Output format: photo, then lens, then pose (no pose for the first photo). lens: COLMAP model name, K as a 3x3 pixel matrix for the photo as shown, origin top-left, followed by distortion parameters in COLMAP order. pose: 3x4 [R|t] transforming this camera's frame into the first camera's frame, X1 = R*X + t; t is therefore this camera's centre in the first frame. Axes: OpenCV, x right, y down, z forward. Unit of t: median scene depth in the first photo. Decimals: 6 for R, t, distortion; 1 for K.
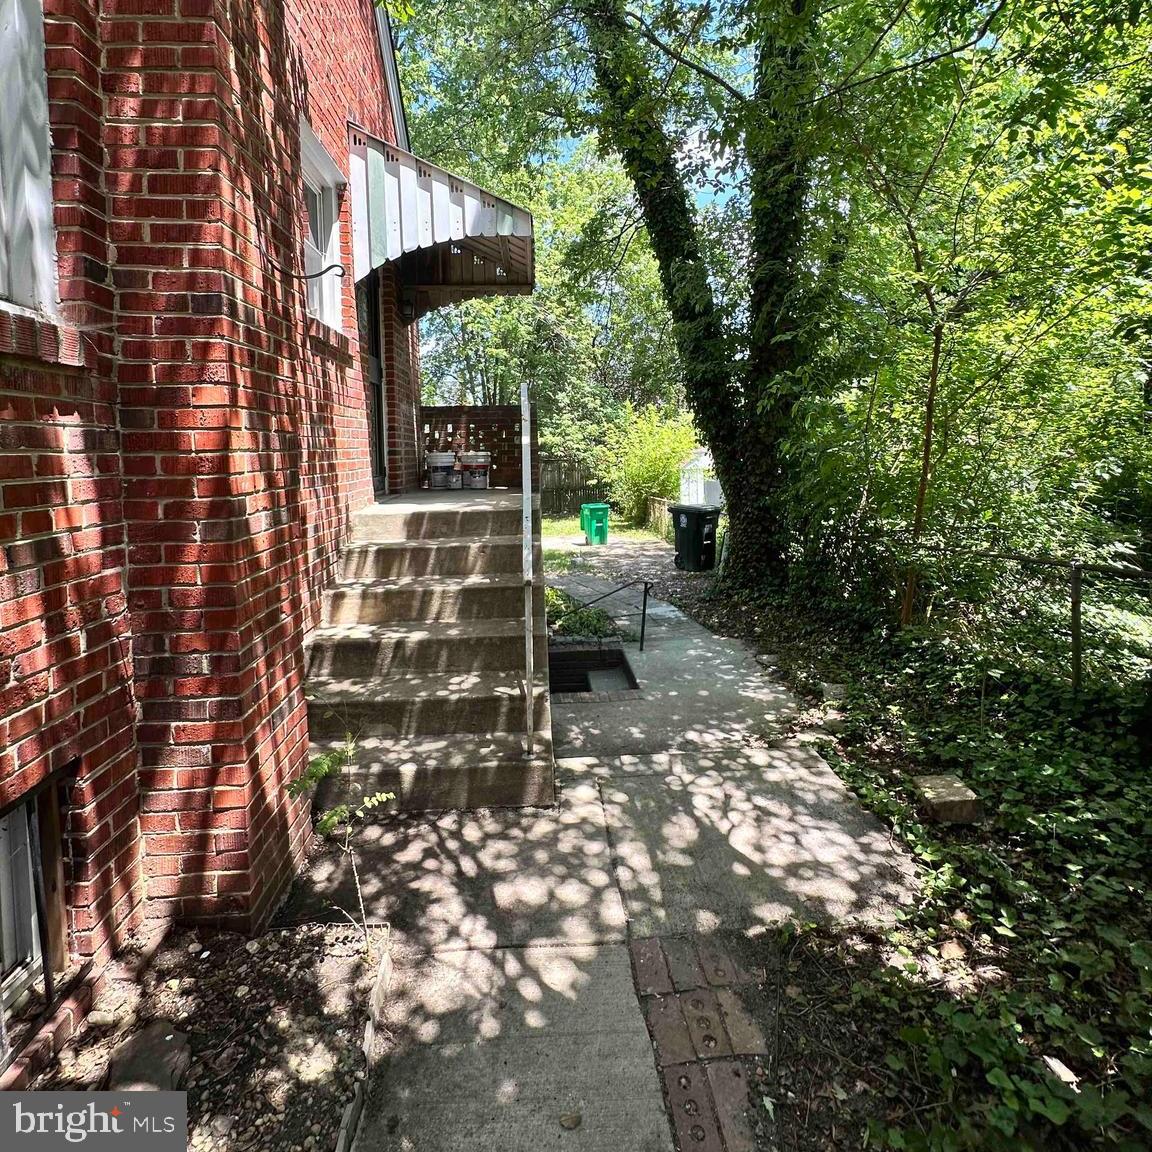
lens RADIAL K [[616.7, 0, 575.1], [0, 616.7, 570.6], [0, 0, 1]] dist [-0.004874, 0.001905]
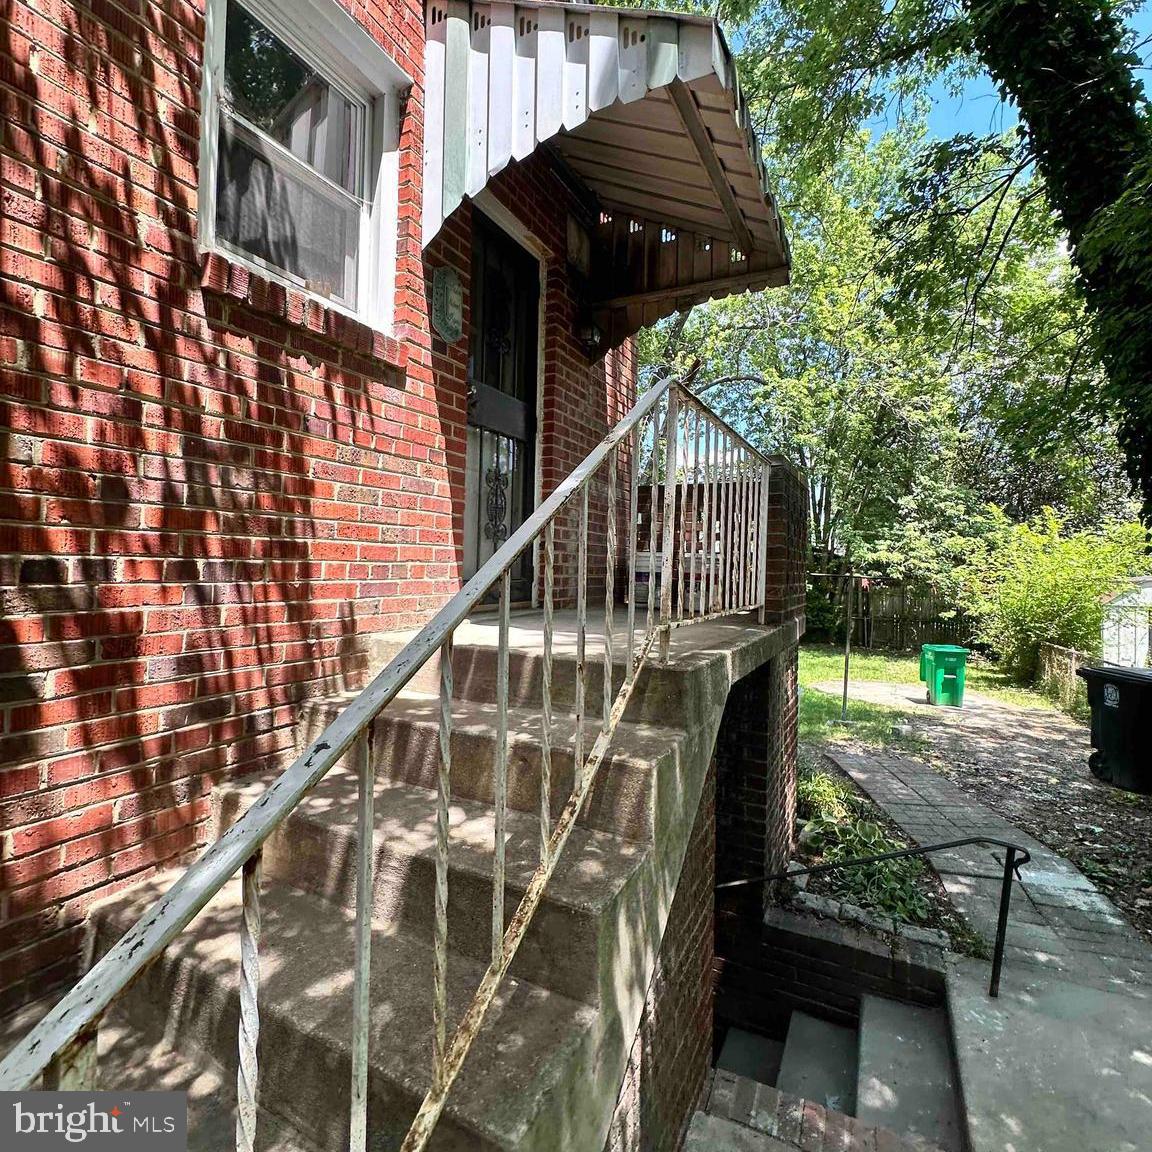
lens RADIAL K [[616.7, 0, 588.6], [0, 616.7, 578.6], [0, 0, 1]] dist [-0.004874, 0.001905]
pose [[0.864215, 0.050582, -0.500573, 0.031957], [-0.137588, 0.980768, -0.138435, -0.033641], [0.483944, 0.188511, 0.854554, 0.217509]]
